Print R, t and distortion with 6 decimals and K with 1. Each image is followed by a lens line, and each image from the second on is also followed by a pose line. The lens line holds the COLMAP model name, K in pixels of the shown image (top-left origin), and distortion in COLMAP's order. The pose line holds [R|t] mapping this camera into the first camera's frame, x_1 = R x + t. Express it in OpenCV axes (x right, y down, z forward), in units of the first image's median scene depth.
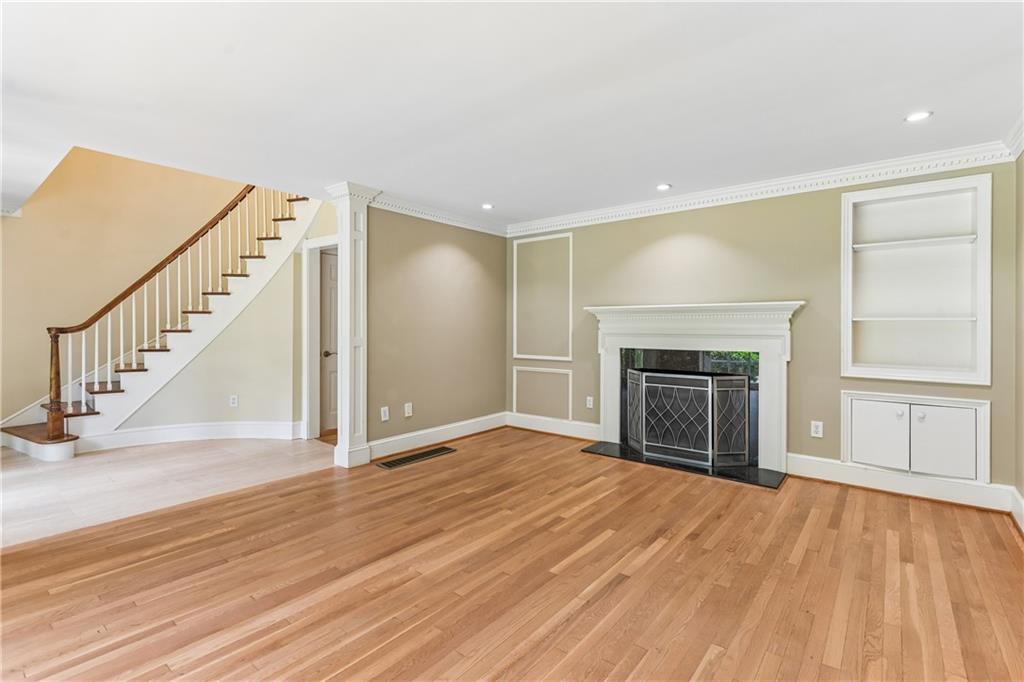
lens RADIAL K [[461.2, 0, 514.1], [0, 461.2, 332.7], [0, 0, 1]] dist [0.007512, -0.002585]
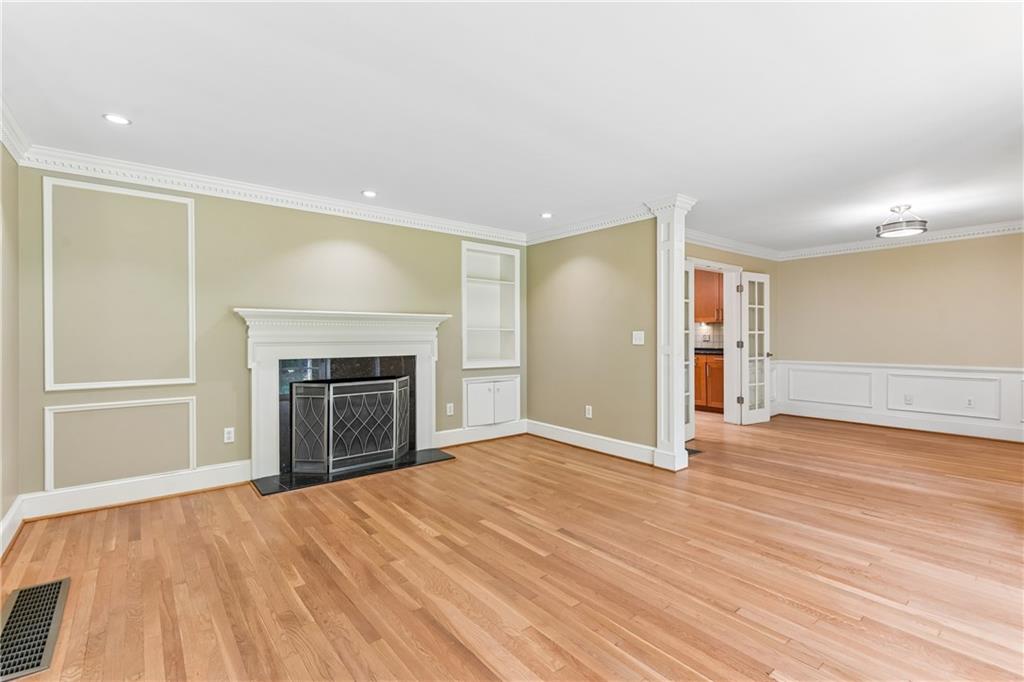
lens RADIAL K [[461.2, 0, 515.6], [0, 461.2, 341.8], [0, 0, 1]] dist [0.007512, -0.002585]
pose [[0.227220, -0.016999, 0.973695, -0.612178], [0.013648, 0.999805, 0.014270, -0.006649], [-0.973748, 0.010047, 0.227408, 0.496738]]
